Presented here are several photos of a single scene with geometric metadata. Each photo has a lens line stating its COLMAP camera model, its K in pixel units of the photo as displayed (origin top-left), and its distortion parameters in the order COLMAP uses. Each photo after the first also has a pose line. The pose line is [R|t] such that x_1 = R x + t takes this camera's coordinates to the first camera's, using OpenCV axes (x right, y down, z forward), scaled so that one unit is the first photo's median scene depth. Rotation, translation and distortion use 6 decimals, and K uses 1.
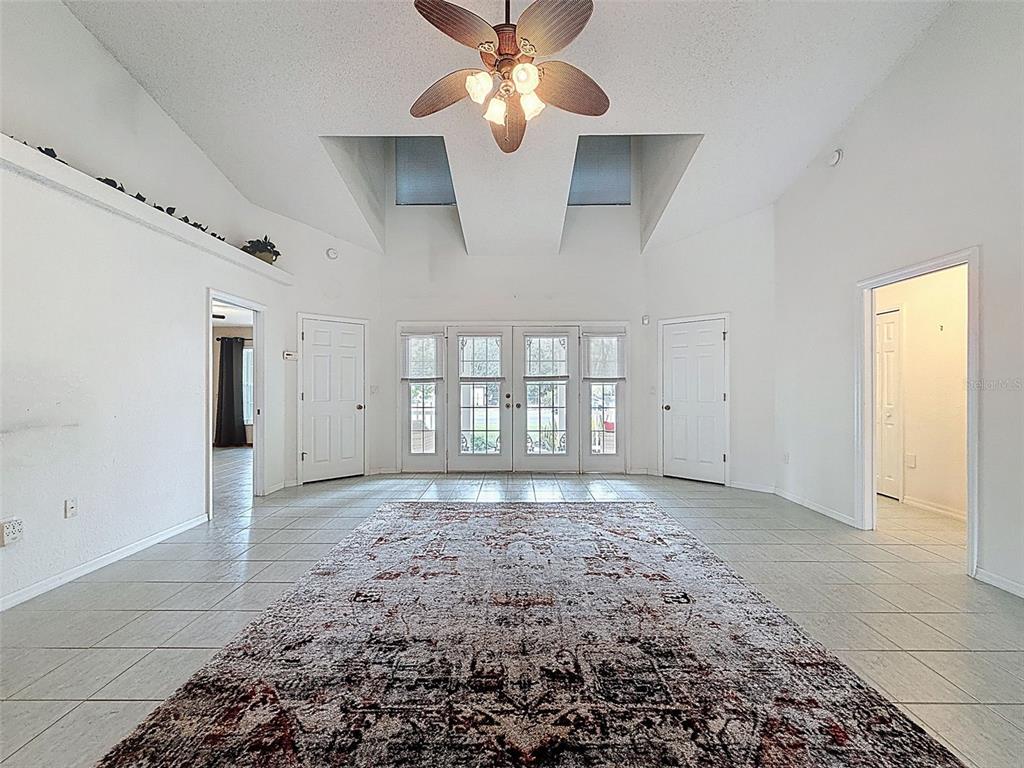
lens RADIAL K [[409.0, 0, 513.5], [0, 409.0, 386.8], [0, 0, 1]] dist [0.001183, 0.000656]
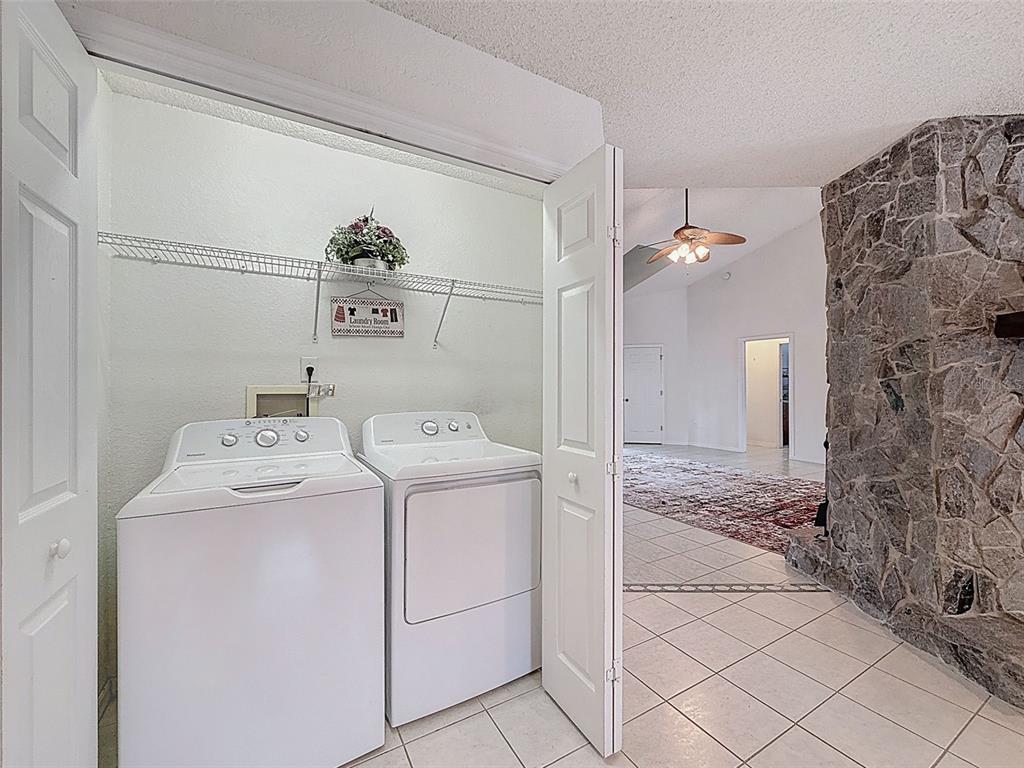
lens RADIAL K [[409.0, 0, 513.5], [0, 409.0, 386.8], [0, 0, 1]] dist [0.001183, 0.000656]
pose [[0.868214, -0.003819, 0.496174, -1.424255], [0.005900, 0.999979, -0.002627, -0.007085], [-0.496154, 0.005208, 0.868219, -0.336448]]
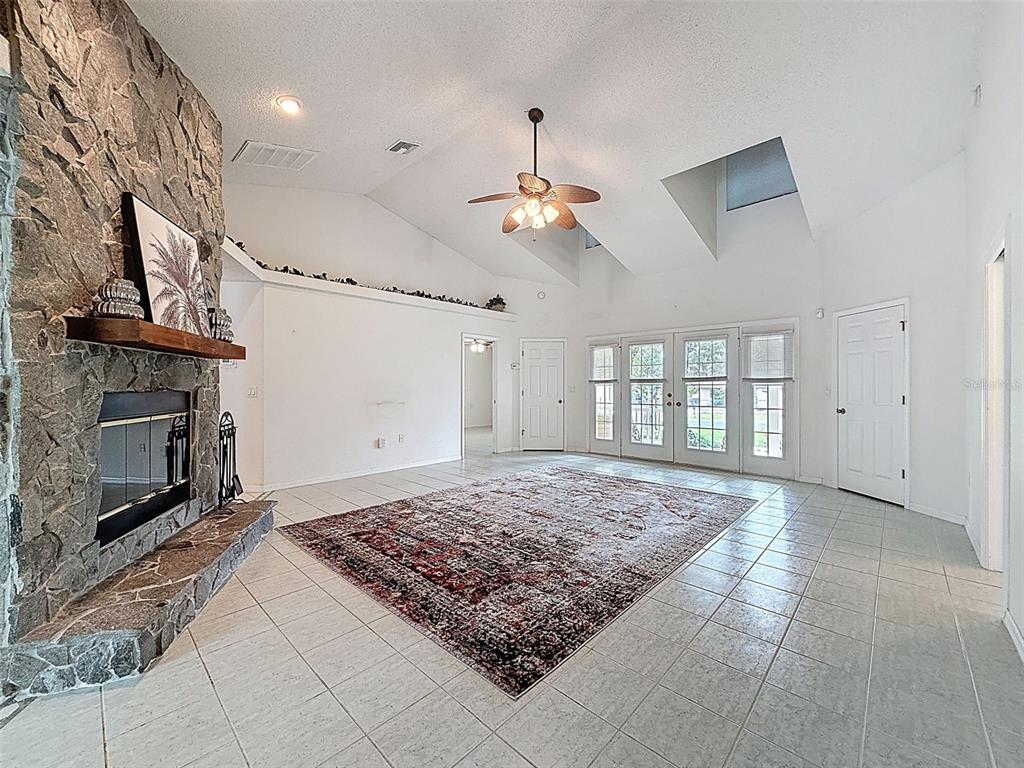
lens RADIAL K [[409.0, 0, 513.5], [0, 409.0, 386.8], [0, 0, 1]] dist [0.001183, 0.000656]
pose [[0.730270, 0.001786, -0.683156, 0.789668], [-0.002403, 0.999997, 0.000046, 0.000544], [0.683154, 0.001608, 0.730273, -0.215906]]
